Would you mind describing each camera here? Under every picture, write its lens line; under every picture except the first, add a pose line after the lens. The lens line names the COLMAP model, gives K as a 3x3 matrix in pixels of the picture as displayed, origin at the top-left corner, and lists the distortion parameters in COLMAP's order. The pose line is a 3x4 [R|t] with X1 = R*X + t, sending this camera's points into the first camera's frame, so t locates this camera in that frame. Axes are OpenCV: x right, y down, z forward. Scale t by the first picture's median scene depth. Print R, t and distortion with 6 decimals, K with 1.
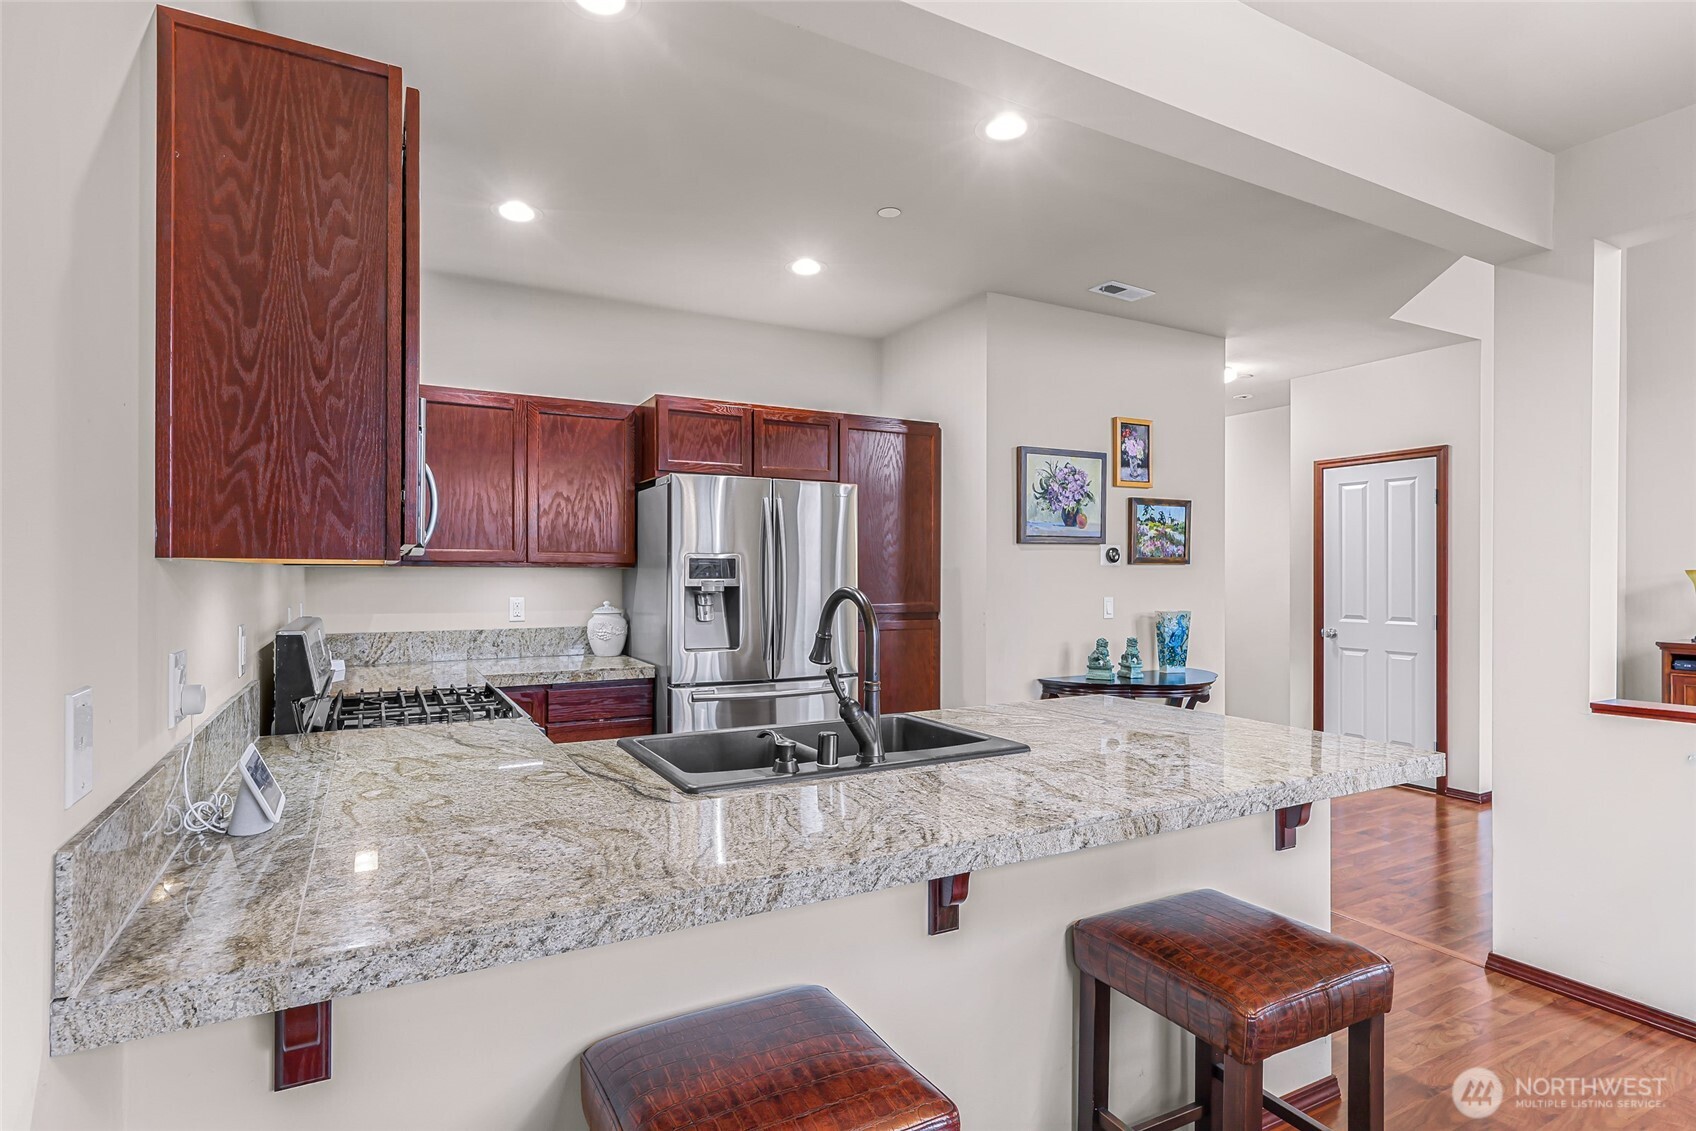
lens RADIAL K [[865.3, 0, 842.8], [0, 865.3, 568.5], [0, 0, 1]] dist [0.001391, 0.000688]
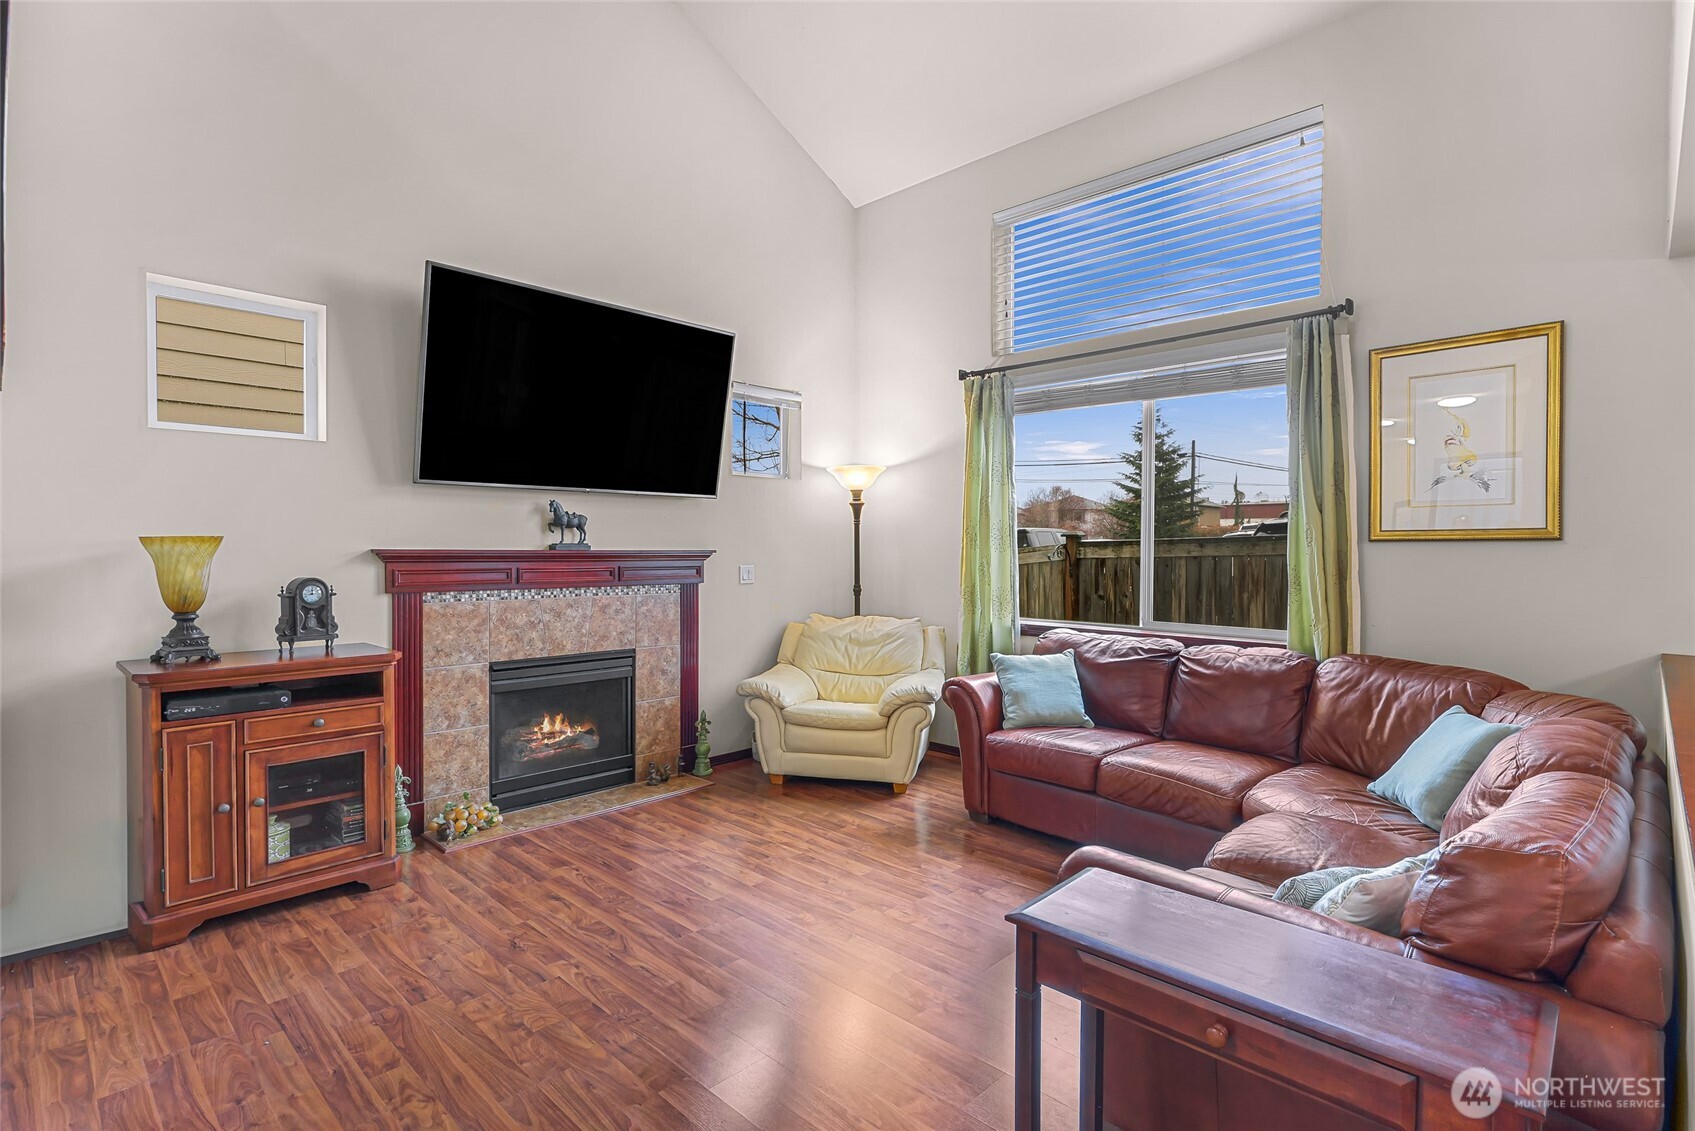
lens RADIAL K [[804.5, 0, 847.5], [0, 804.5, 565.5], [0, 0, 1]] dist [-0.000751, -0.000184]
pose [[-0.300296, -0.020000, 0.953636, 0.486407], [-0.007768, 0.999798, 0.018522, 0.010378], [-0.953814, -0.001845, -0.300391, 1.005743]]
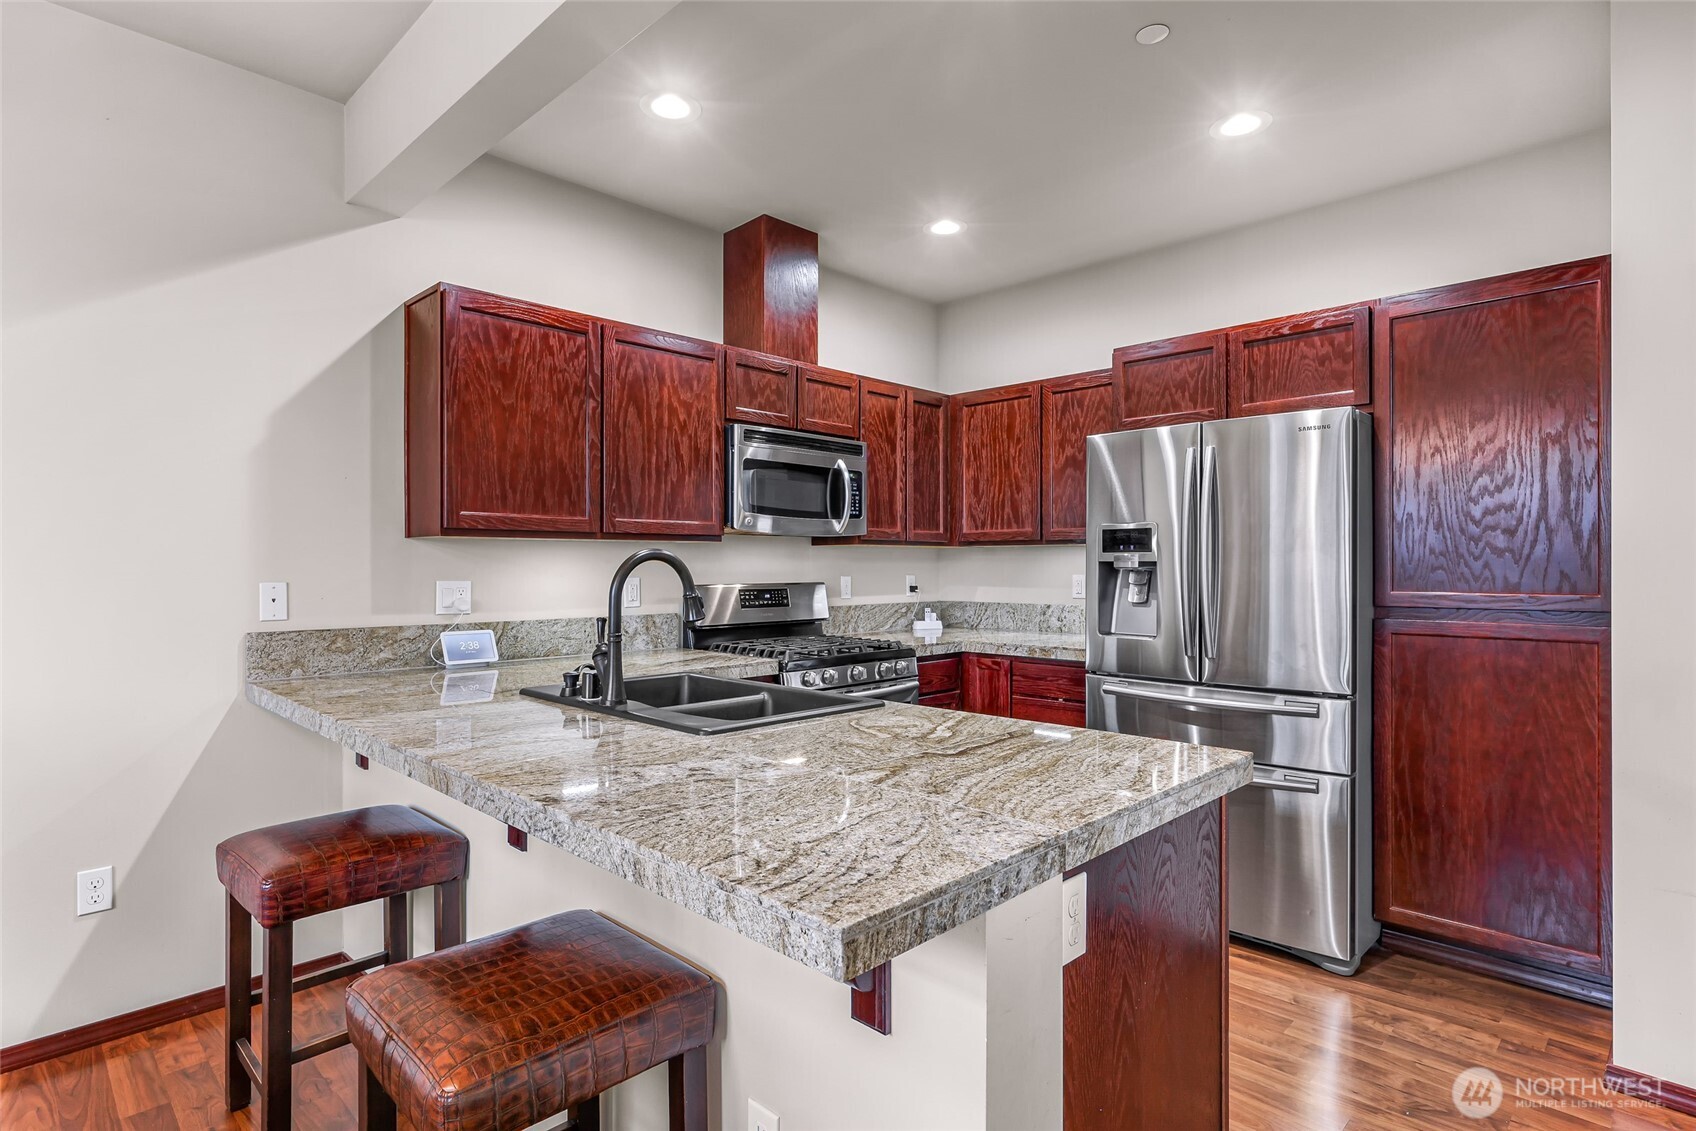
lens RADIAL K [[865.3, 0, 842.8], [0, 865.3, 568.5], [0, 0, 1]] dist [0.001391, 0.000688]
pose [[0.284228, 0.001471, -0.958756, 0.545317], [0.005050, 0.999983, 0.003031, 0.021741], [0.958744, -0.005703, 0.284215, 0.455728]]
